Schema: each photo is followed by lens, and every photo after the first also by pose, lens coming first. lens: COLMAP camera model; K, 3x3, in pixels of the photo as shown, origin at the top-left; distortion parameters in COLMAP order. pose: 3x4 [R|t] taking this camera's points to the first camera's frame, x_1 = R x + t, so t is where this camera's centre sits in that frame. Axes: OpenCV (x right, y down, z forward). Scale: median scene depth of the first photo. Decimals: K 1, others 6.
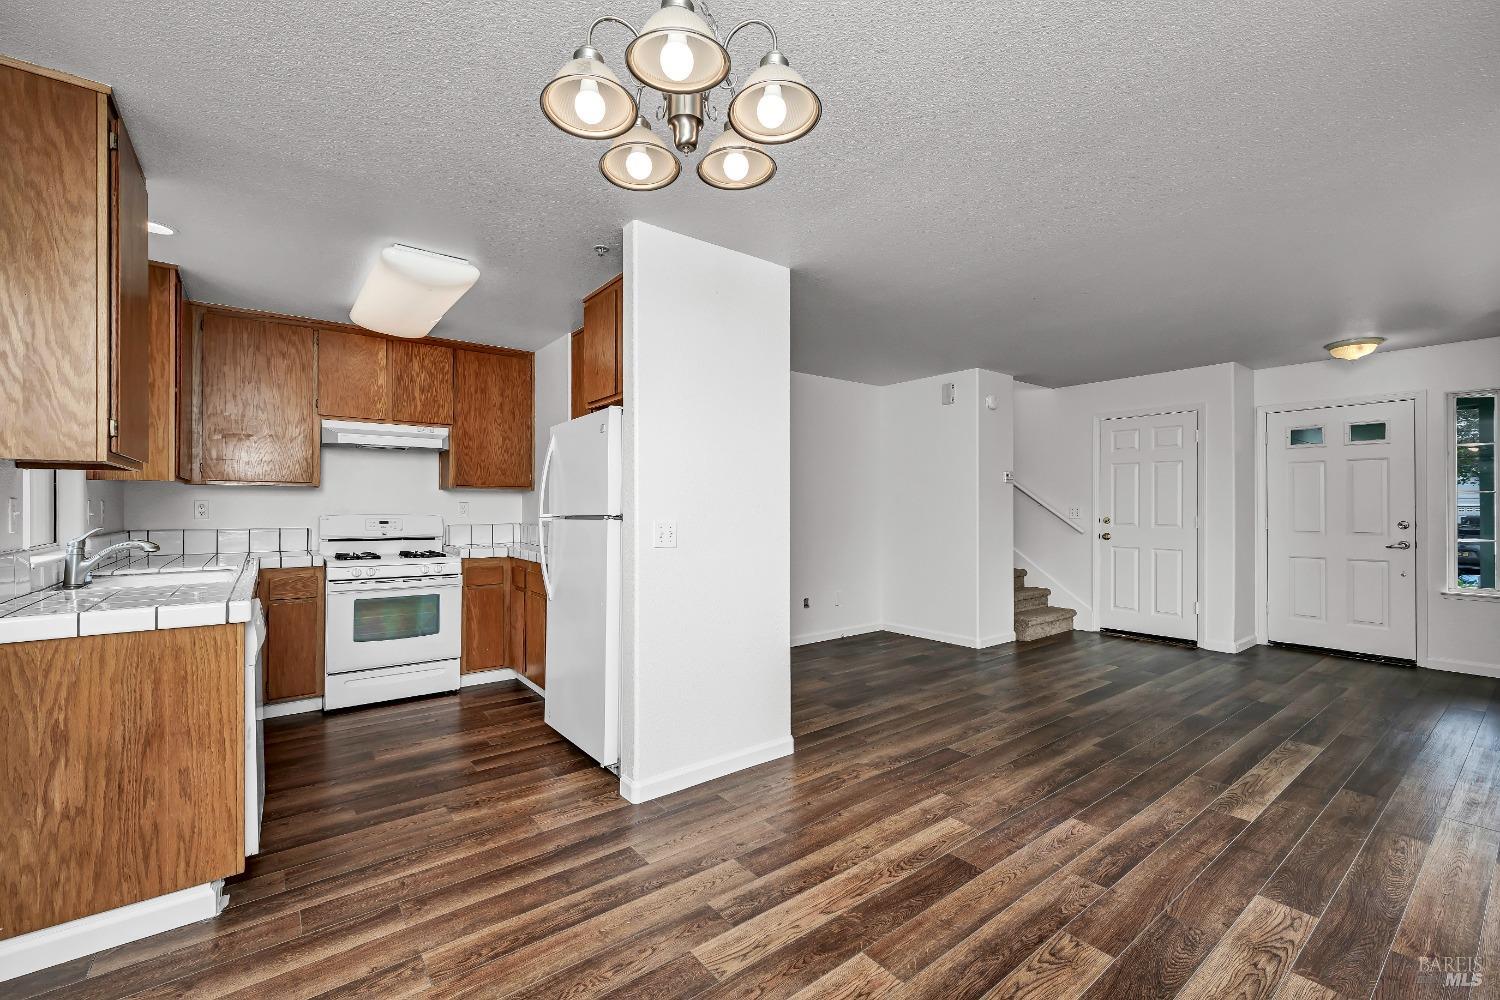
lens RADIAL K [[639.6, 0, 750.0], [0, 639.6, 500.0], [0, 0, 1]] dist [0.000578, 0.000131]
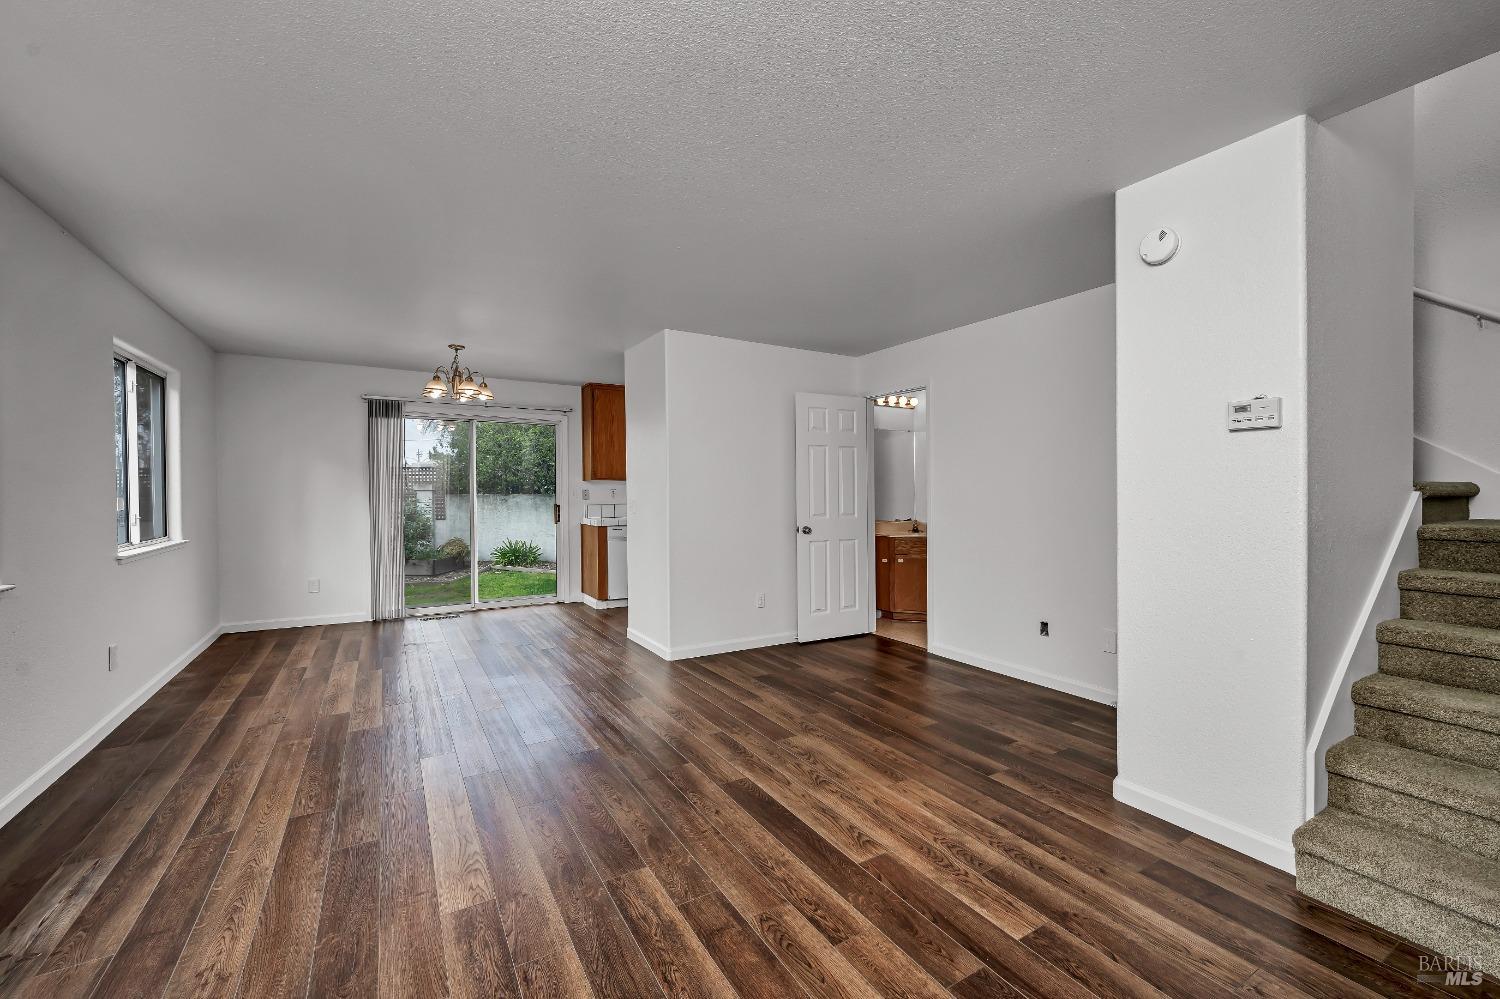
lens RADIAL K [[609.9, 0, 750.0], [0, 609.9, 499.5], [0, 0, 1]] dist [0.000062, -0.000024]
pose [[-0.122108, 0.014459, -0.992411, 1.151138], [0.012565, 0.999836, 0.013021, 0.009046], [0.992437, -0.010879, -0.122270, 1.103618]]
